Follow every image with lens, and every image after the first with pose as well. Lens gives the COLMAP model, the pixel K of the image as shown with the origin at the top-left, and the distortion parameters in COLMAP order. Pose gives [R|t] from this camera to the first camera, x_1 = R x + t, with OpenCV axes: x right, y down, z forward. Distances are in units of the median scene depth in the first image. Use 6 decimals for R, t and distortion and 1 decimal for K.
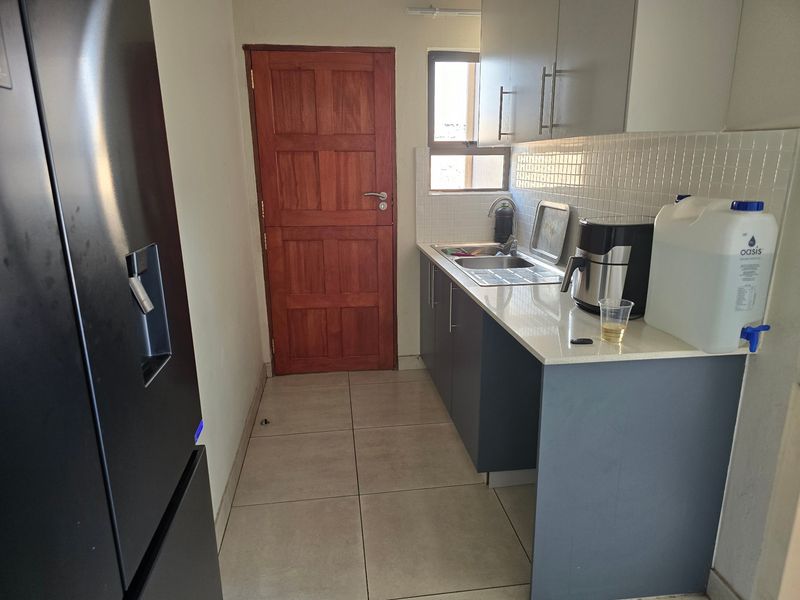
lens RADIAL K [[532.1, 0, 398.1], [0, 532.1, 301.6], [0, 0, 1]] dist [0.003911, -0.010982]
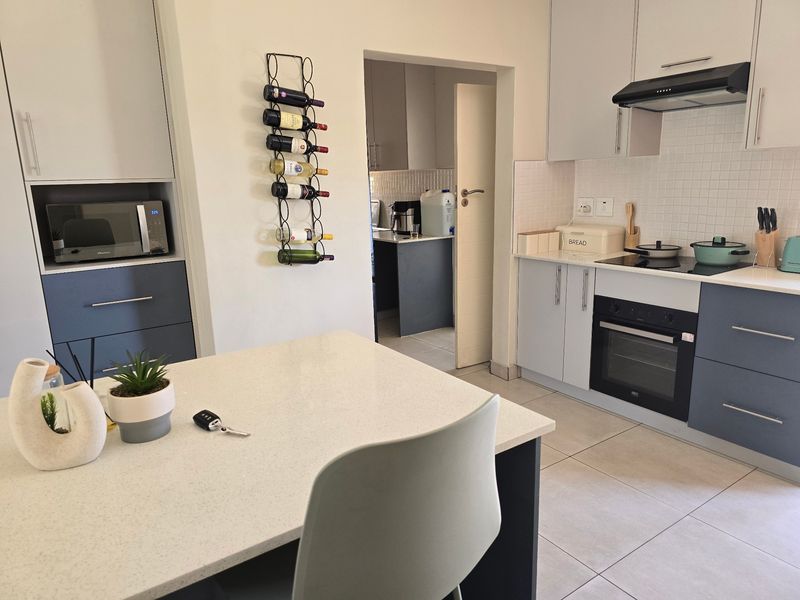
lens RADIAL K [[532.1, 0, 400.2], [0, 532.1, 300.5], [0, 0, 1]] dist [0.003911, -0.010982]
pose [[0.887173, -0.111019, 0.447884, -1.083202], [0.134432, 0.990706, -0.020712, 0.491197], [-0.441422, 0.078585, 0.893852, -1.672203]]
